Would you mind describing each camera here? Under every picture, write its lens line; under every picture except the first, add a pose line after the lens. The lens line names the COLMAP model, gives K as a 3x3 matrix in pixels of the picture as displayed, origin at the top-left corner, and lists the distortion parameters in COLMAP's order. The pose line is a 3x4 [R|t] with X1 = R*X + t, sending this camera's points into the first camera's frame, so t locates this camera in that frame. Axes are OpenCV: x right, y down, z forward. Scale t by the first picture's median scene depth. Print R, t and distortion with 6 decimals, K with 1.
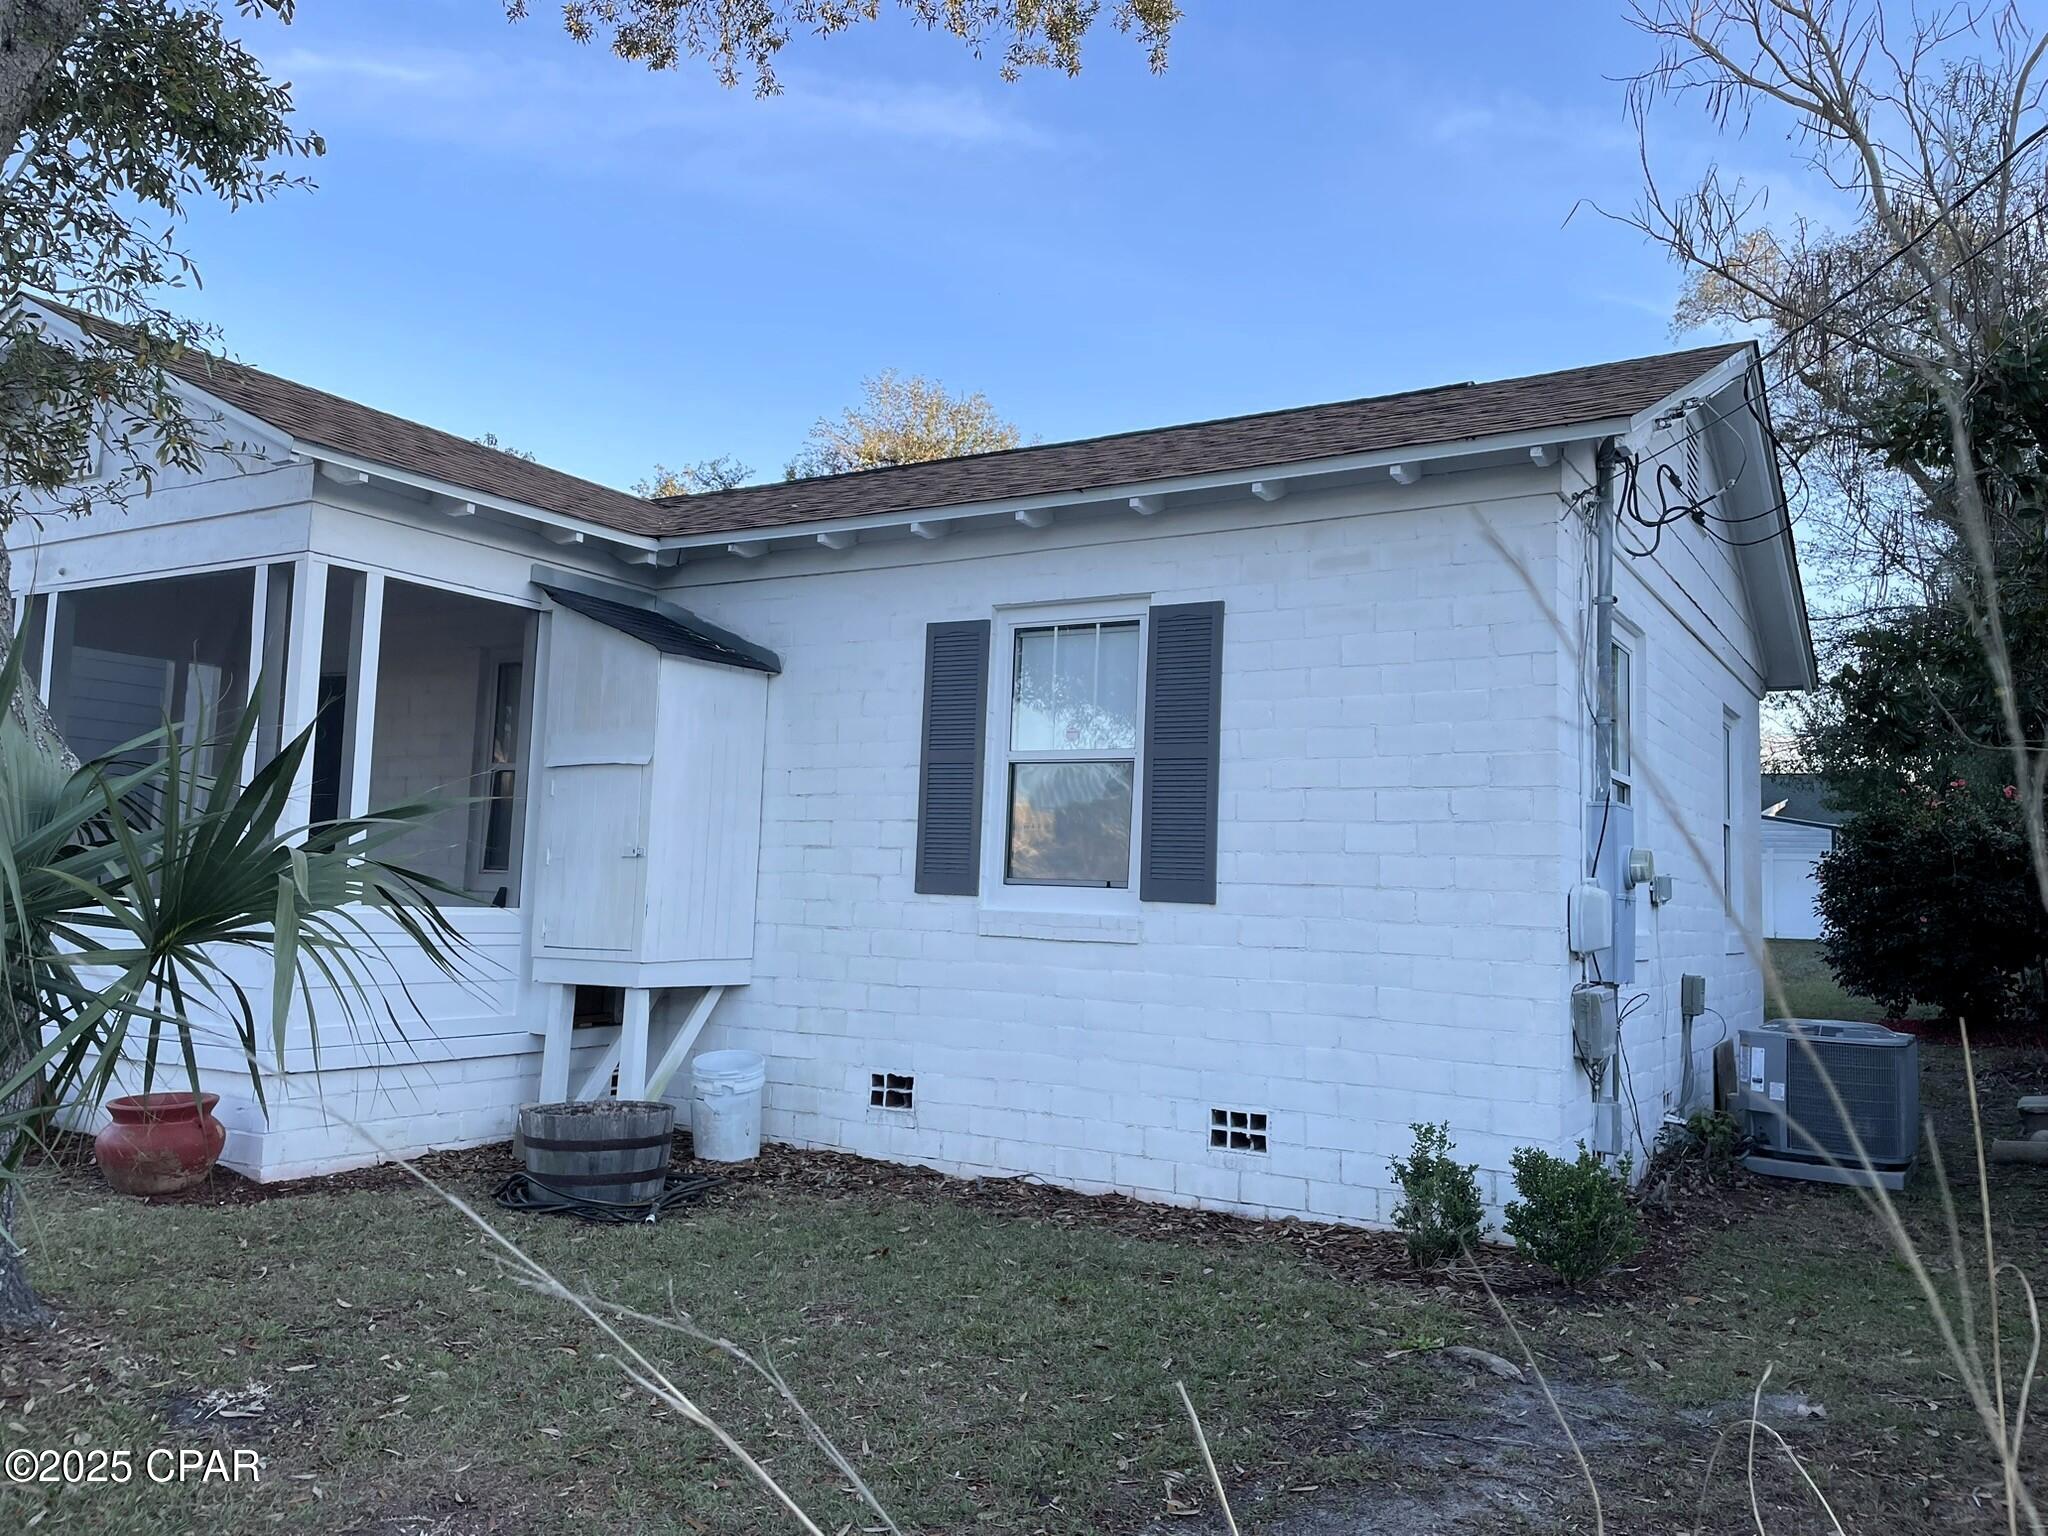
lens RADIAL K [[1537.0, 0, 1033.1], [0, 1537.0, 742.2], [0, 0, 1]] dist [0.080415, -0.105792]
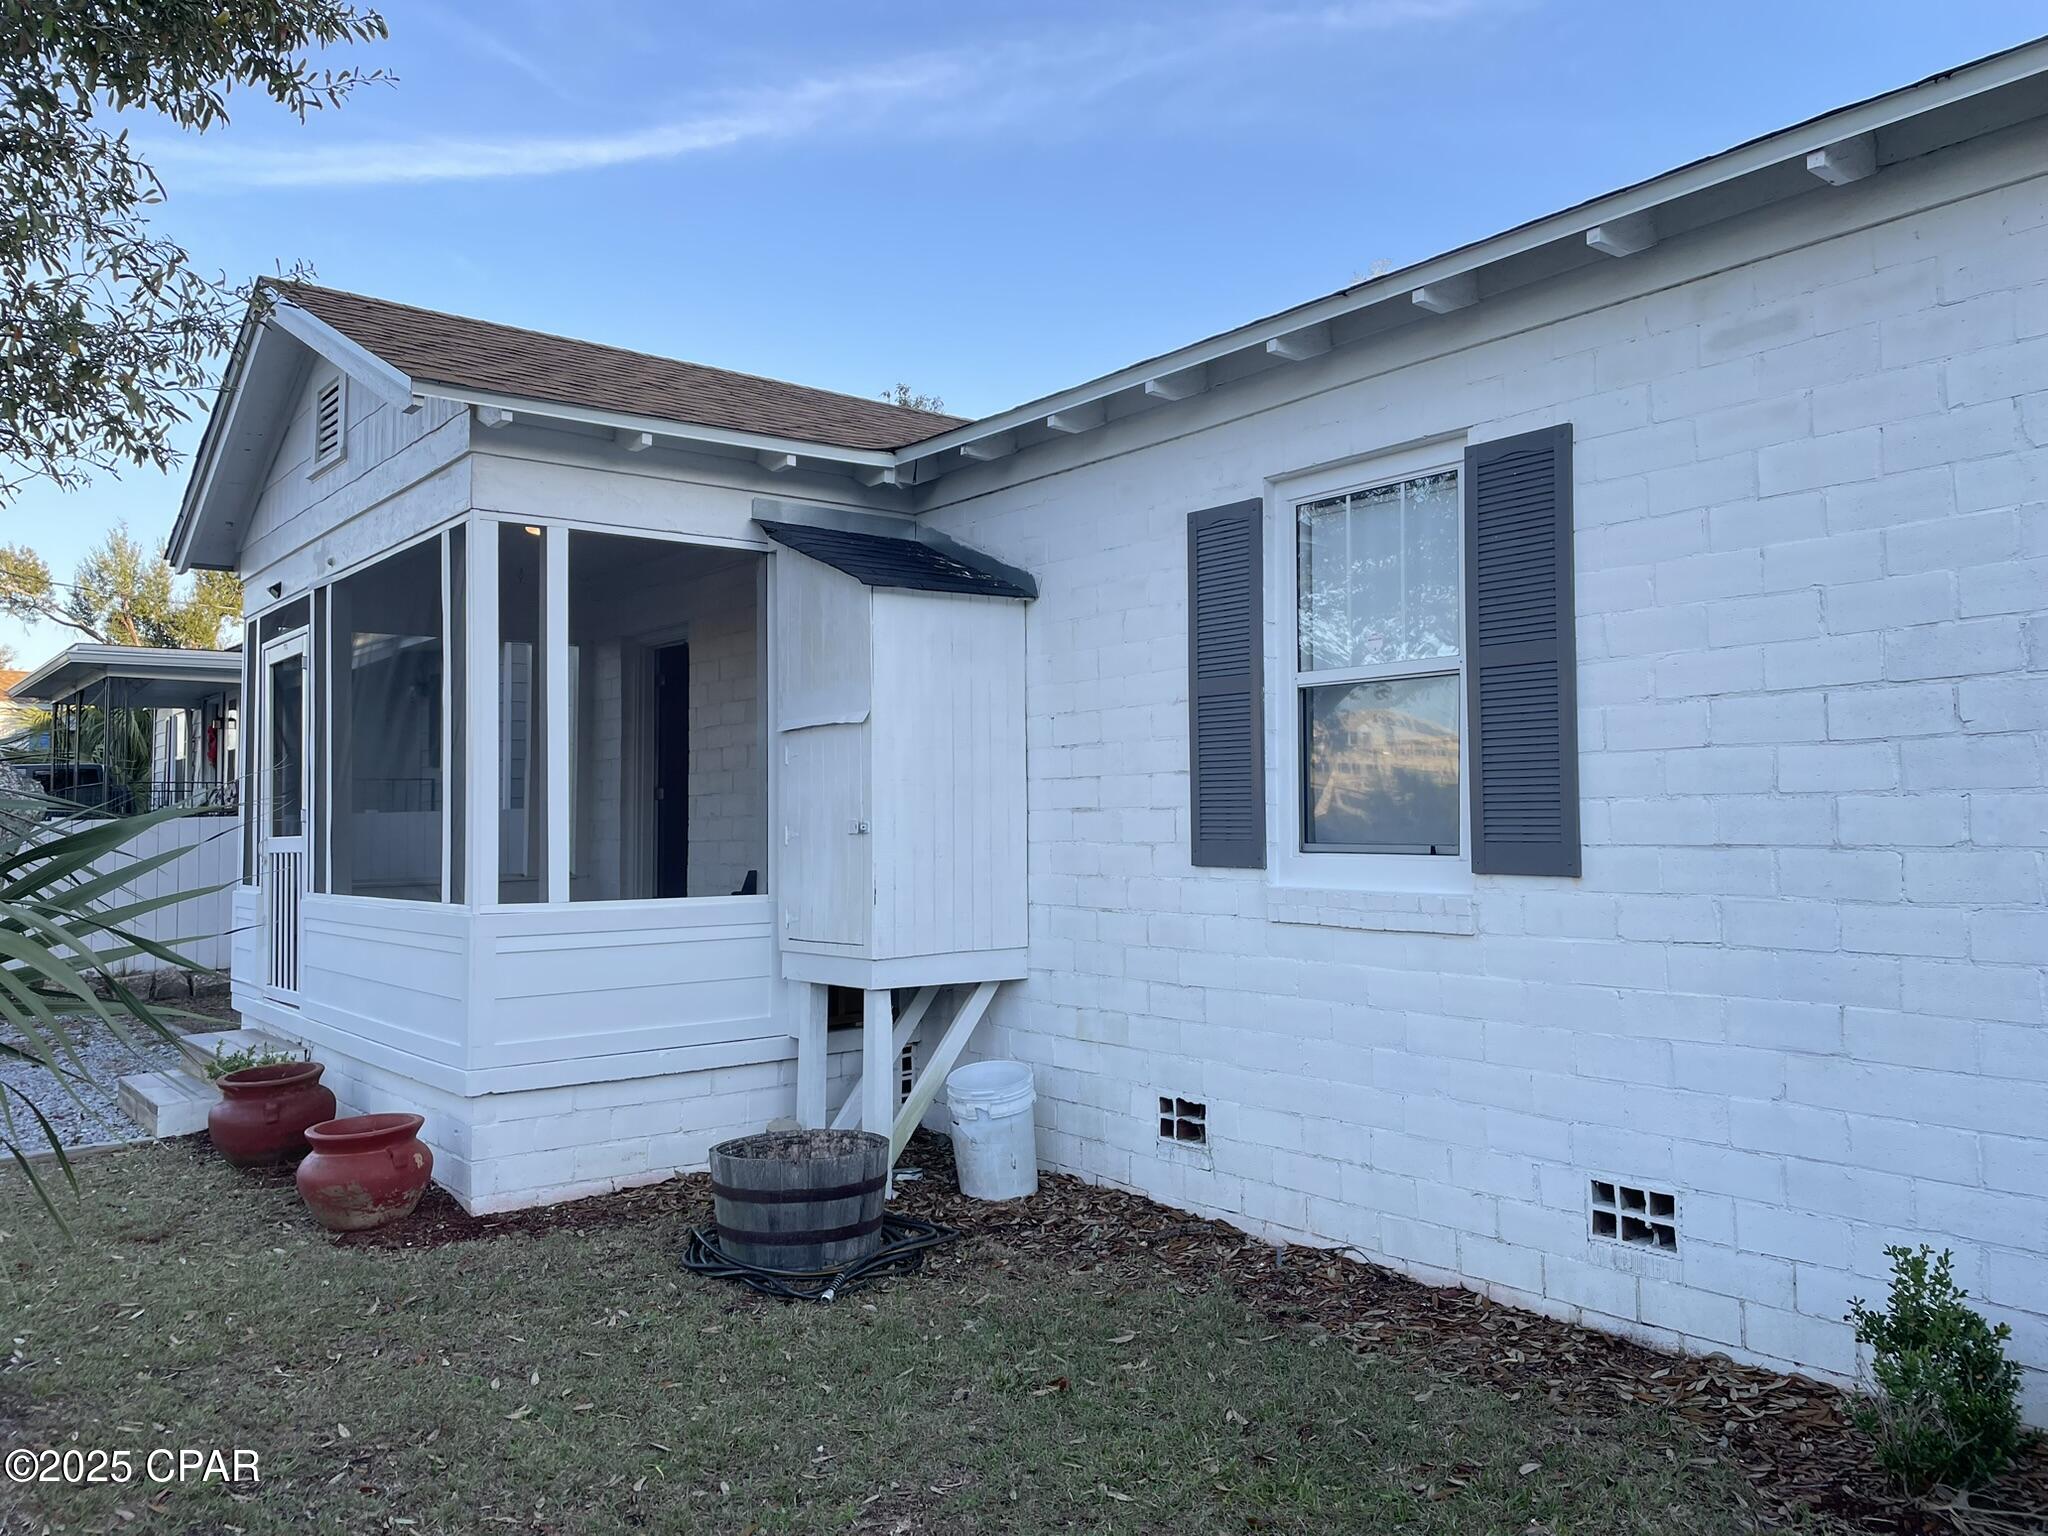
lens RADIAL K [[1537.0, 0, 1019.2], [0, 1537.0, 741.7], [0, 0, 1]] dist [0.080415, -0.105792]
pose [[0.932216, -0.061649, -0.356614, 0.128779], [0.076899, 0.996625, 0.028731, 0.007730], [0.353639, -0.054207, 0.933810, 0.270537]]
